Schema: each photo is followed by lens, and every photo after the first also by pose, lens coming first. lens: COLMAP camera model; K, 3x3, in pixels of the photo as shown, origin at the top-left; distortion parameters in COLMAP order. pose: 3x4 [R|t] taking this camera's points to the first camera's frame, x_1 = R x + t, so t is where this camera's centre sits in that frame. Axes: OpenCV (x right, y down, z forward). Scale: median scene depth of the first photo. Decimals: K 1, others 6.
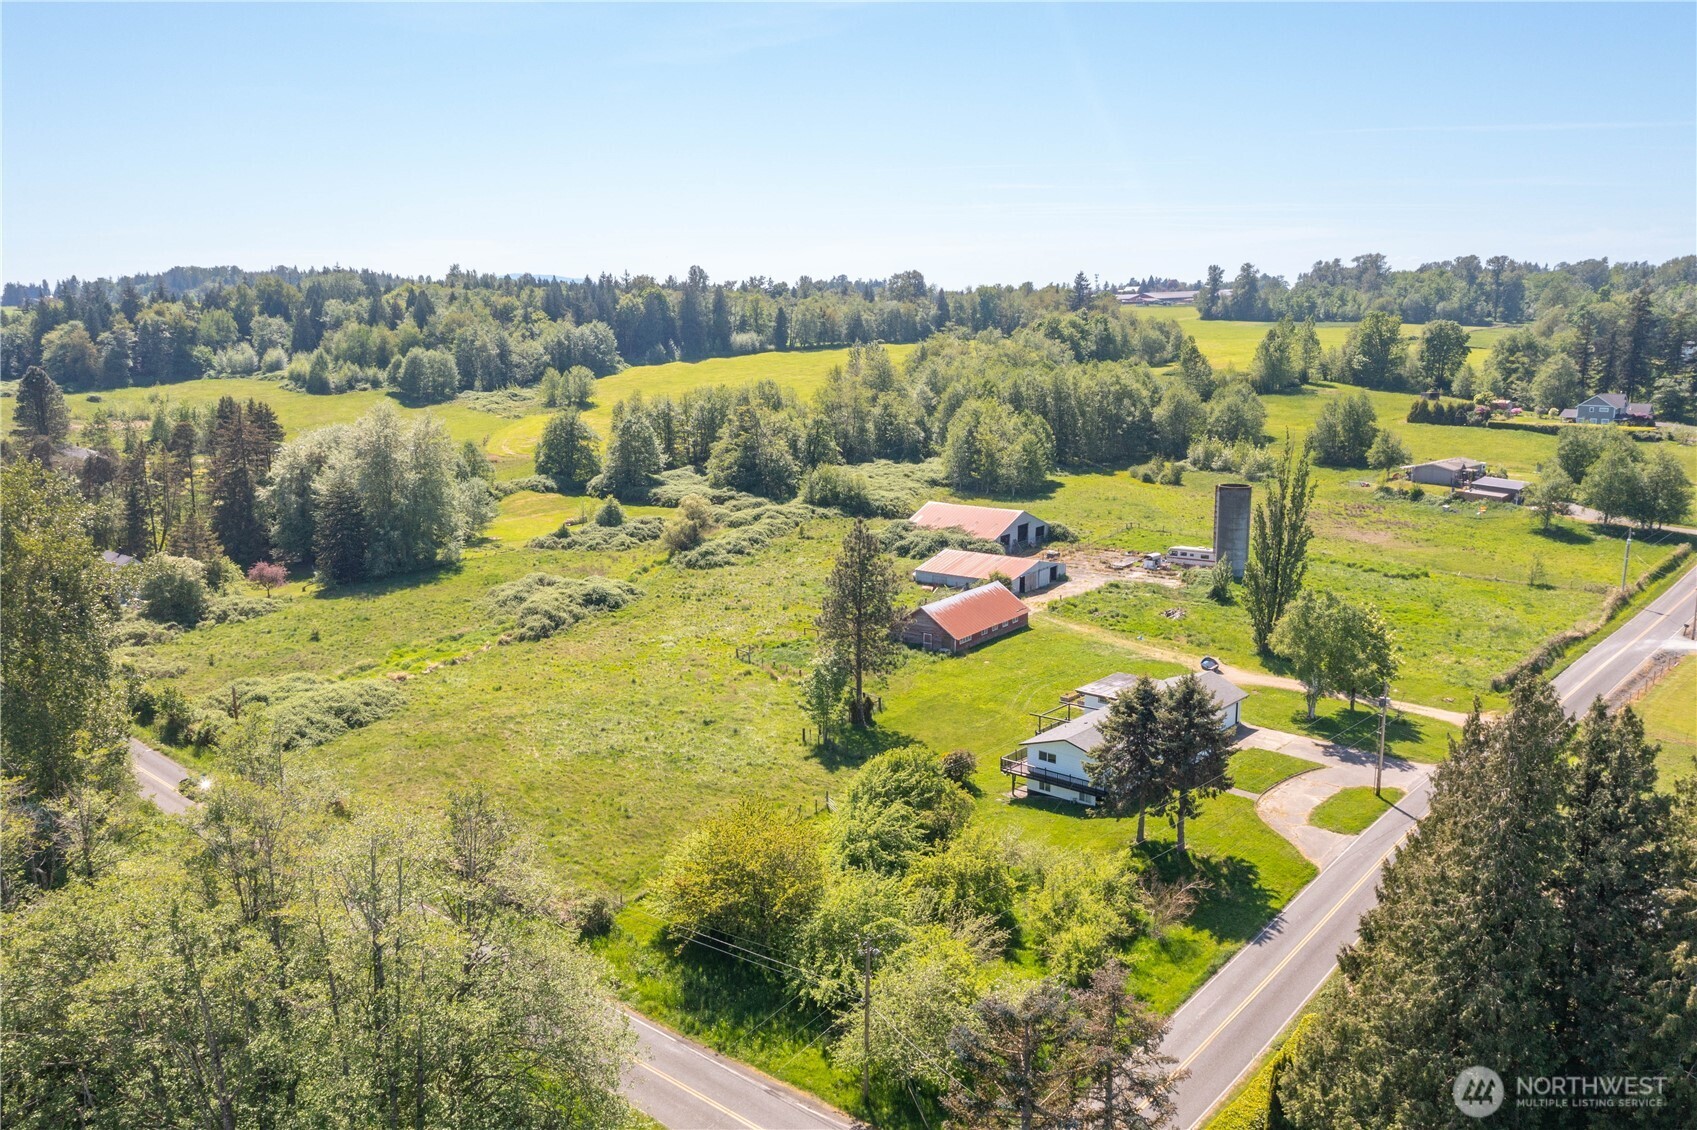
lens RADIAL K [[1332.3, 0, 848.5], [0, 1332.3, 565.0], [0, 0, 1]] dist [-0.008630, -0.000002]
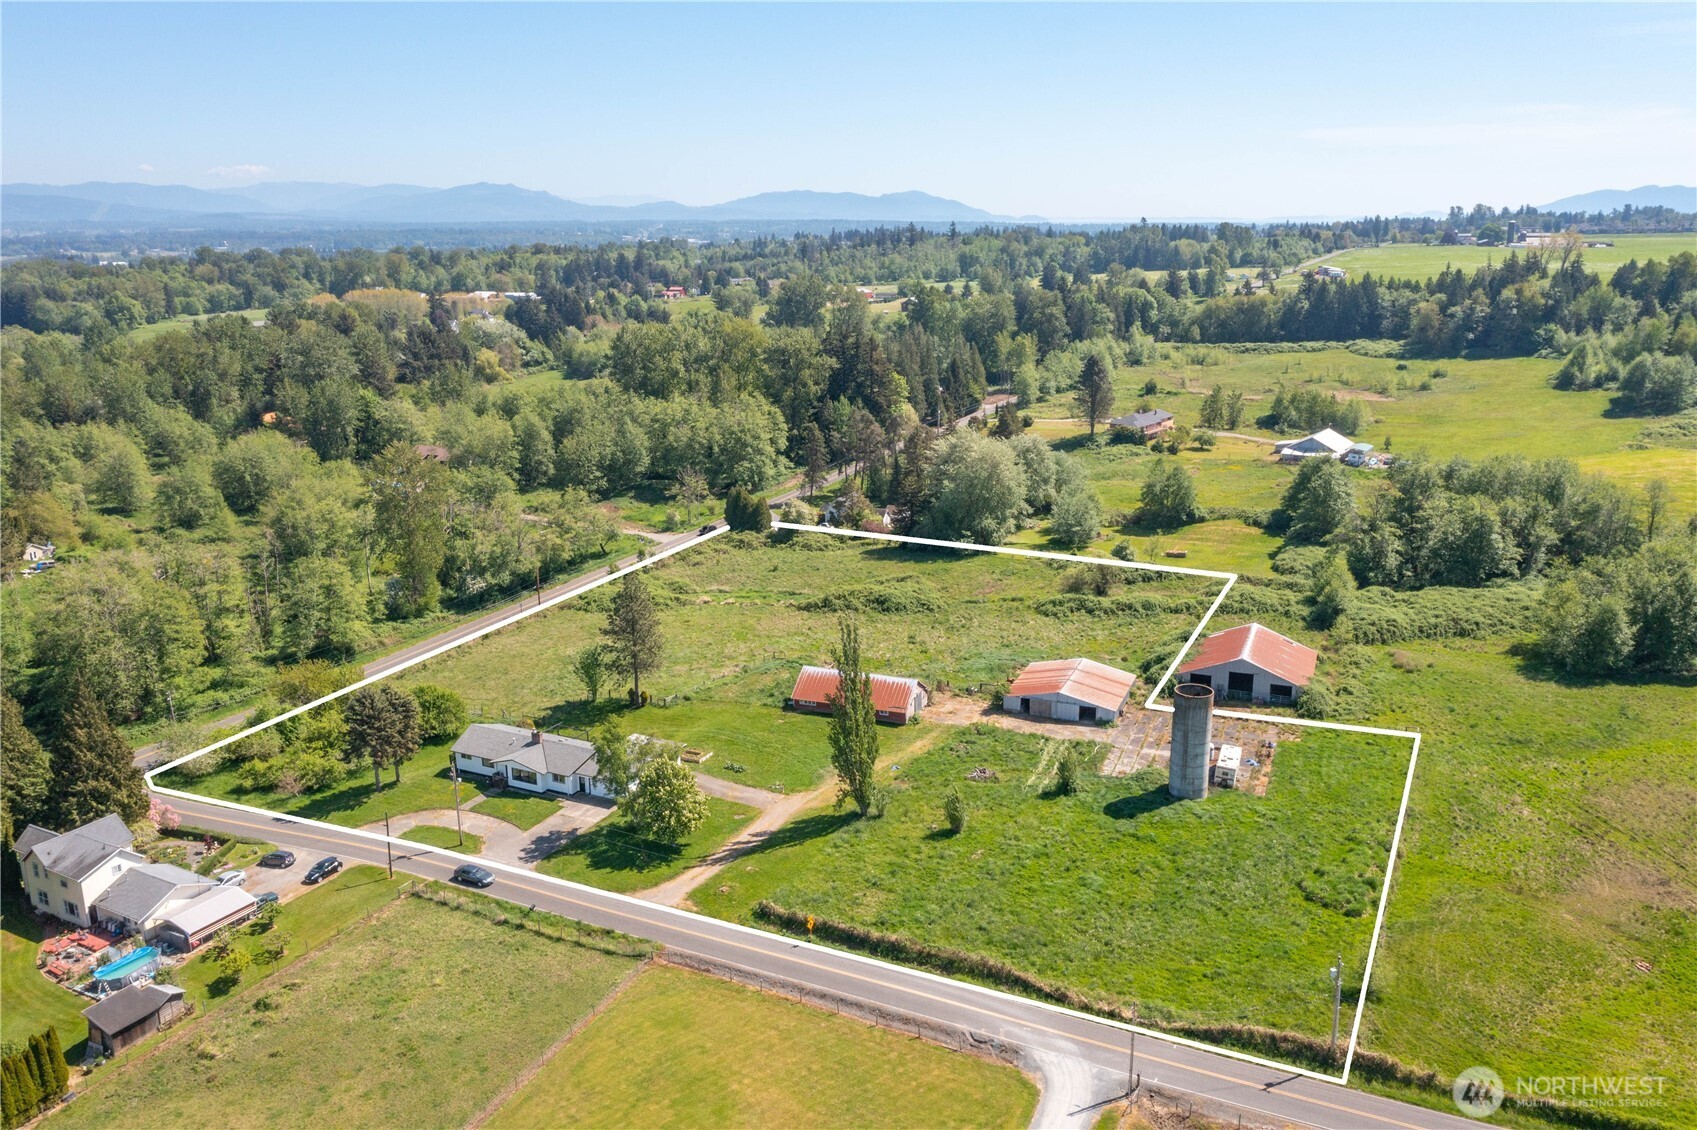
lens RADIAL K [[1338.2, 0, 848.5], [0, 1338.2, 565.0], [0, 0, 1]] dist [-0.015909, 0.002861]
pose [[0.263855, 0.253991, -0.930521, 0.398574], [-0.185178, 0.960102, 0.209557, -0.108587], [0.946620, 0.117019, 0.300361, 0.215183]]
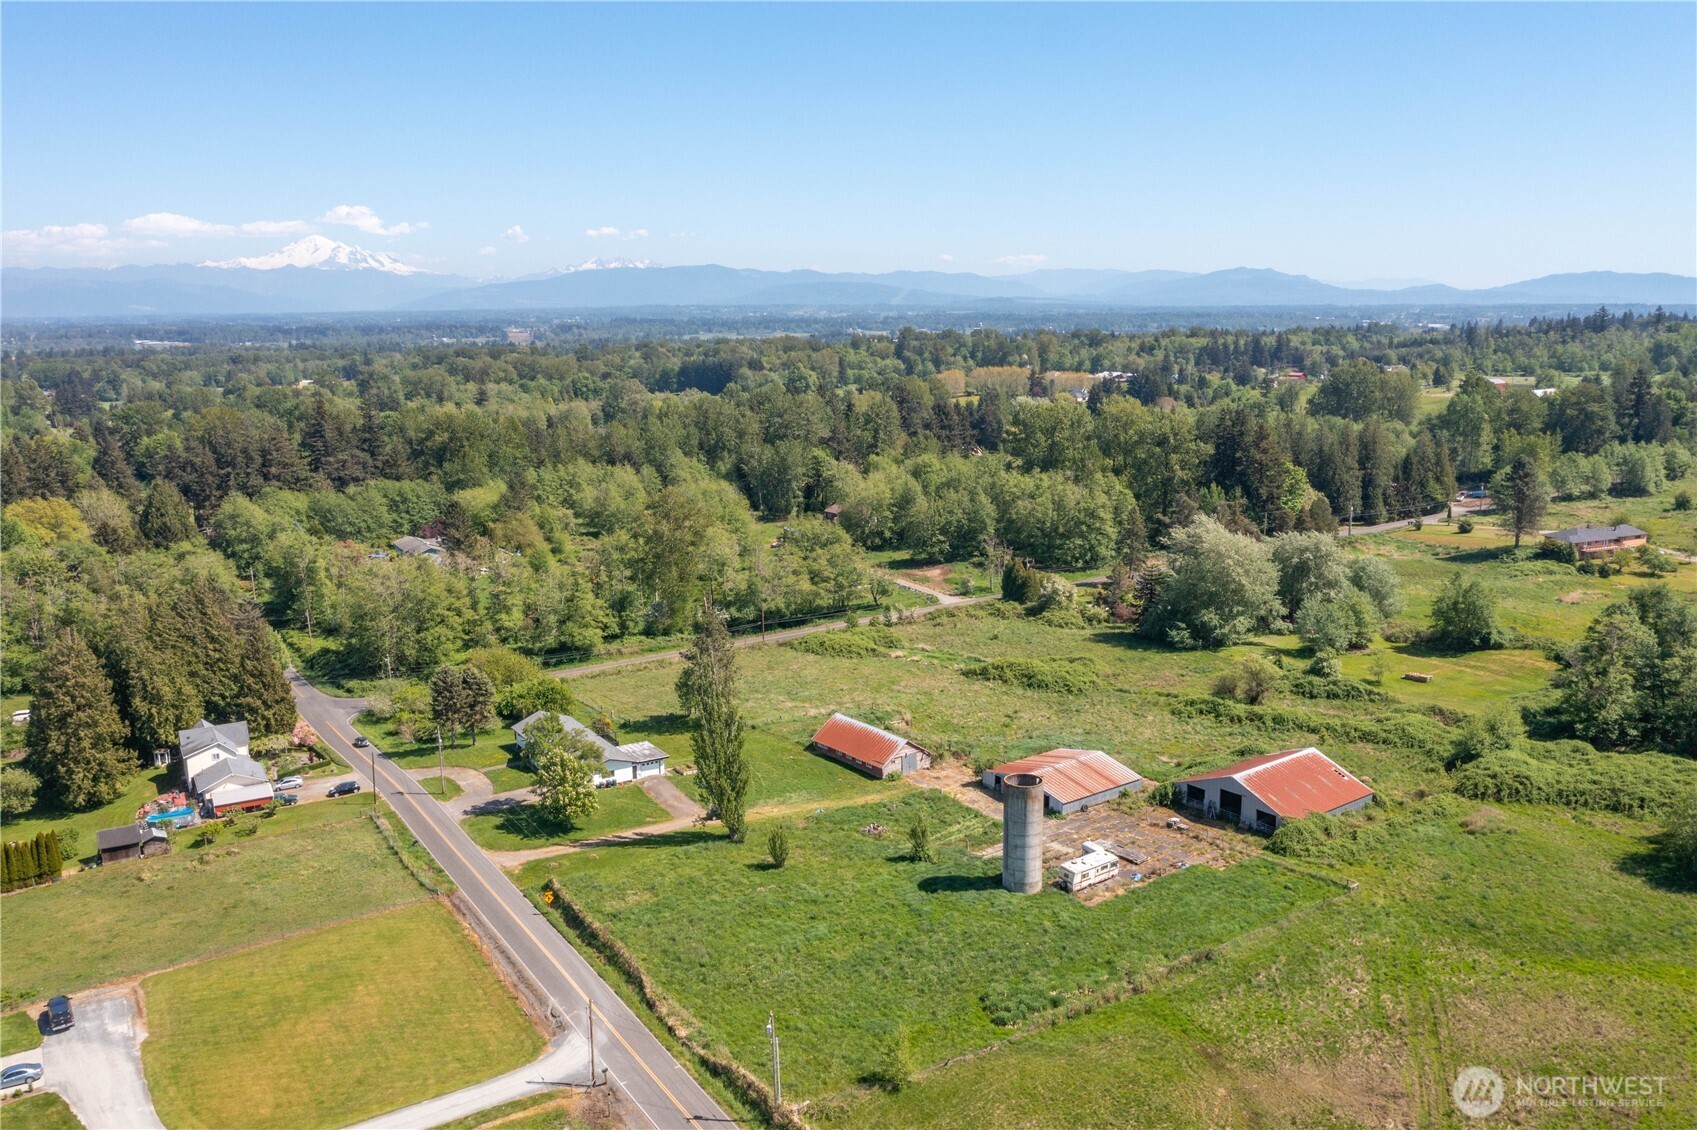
lens RADIAL K [[1338.2, 0, 848.5], [0, 1338.2, 565.0], [0, 0, 1]] dist [-0.015909, 0.002861]
pose [[-0.272185, 0.197441, -0.941771, 0.427363], [-0.175402, 0.952145, 0.250310, -0.148842], [0.946123, 0.233319, -0.224528, 0.422614]]
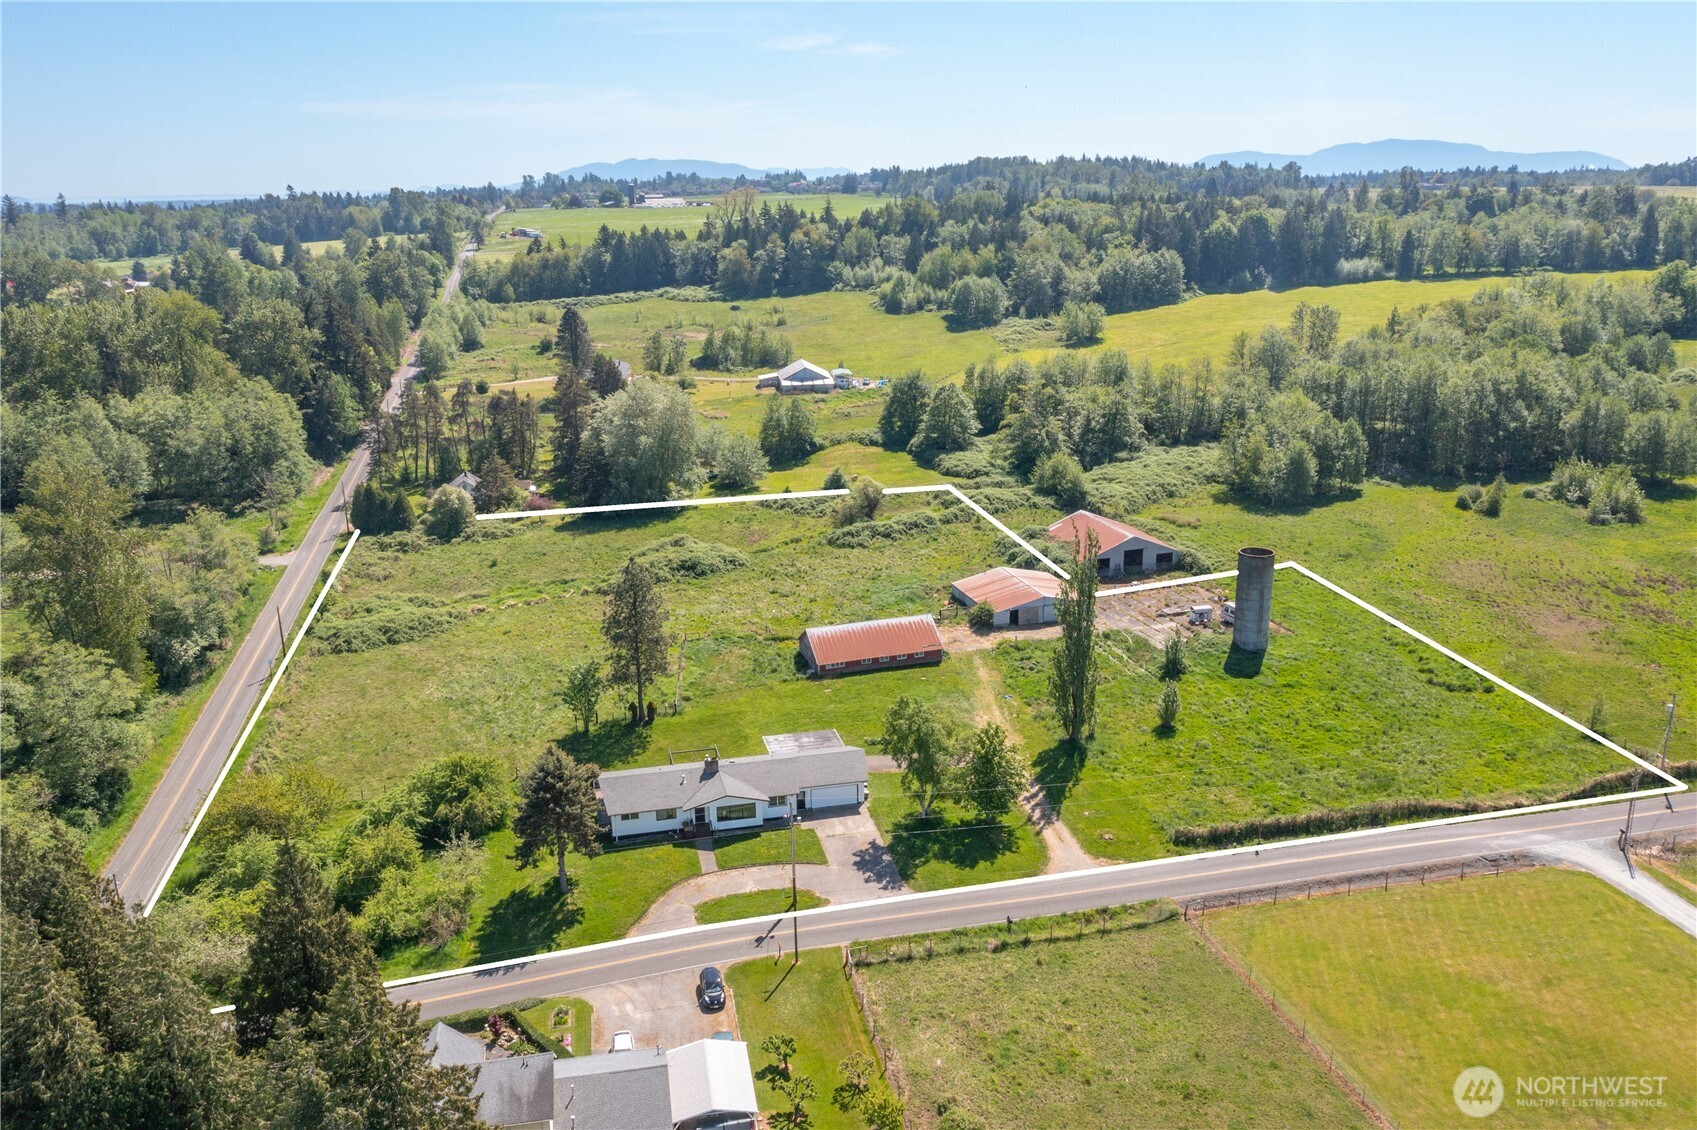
lens RADIAL K [[1336.1, 0, 855.0], [0, 1336.1, 563.3], [0, 0, 1]] dist [-0.024463, 0.003386]
pose [[0.818551, 0.158141, -0.552236, 0.230853], [-0.106184, 0.986447, 0.125092, -0.055281], [0.564534, -0.043756, 0.824249, 0.033328]]
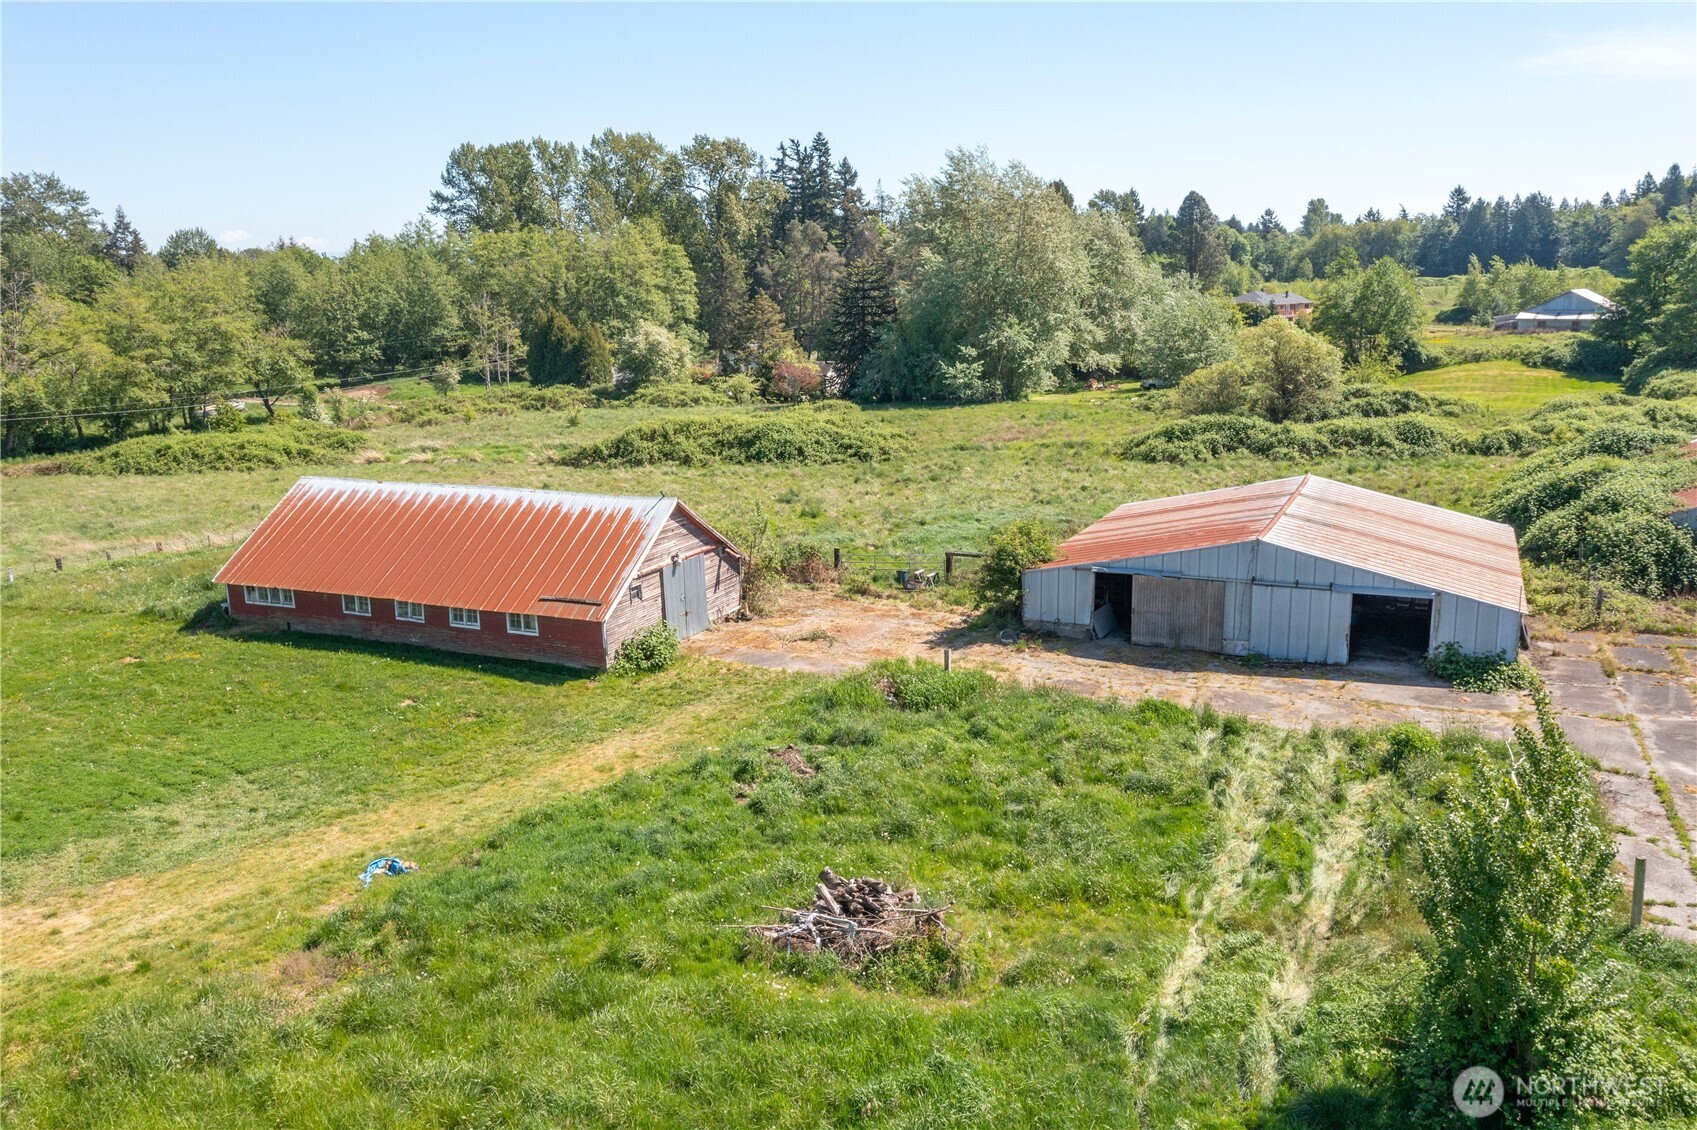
lens RADIAL K [[1332.3, 0, 848.5], [0, 1332.3, 565.0], [0, 0, 1]] dist [-0.008630, -0.000002]
pose [[0.223855, 0.209459, -0.951849, 0.138407], [-0.182021, 0.968435, 0.170302, -0.010059], [0.957474, 0.135133, 0.254915, 0.346744]]
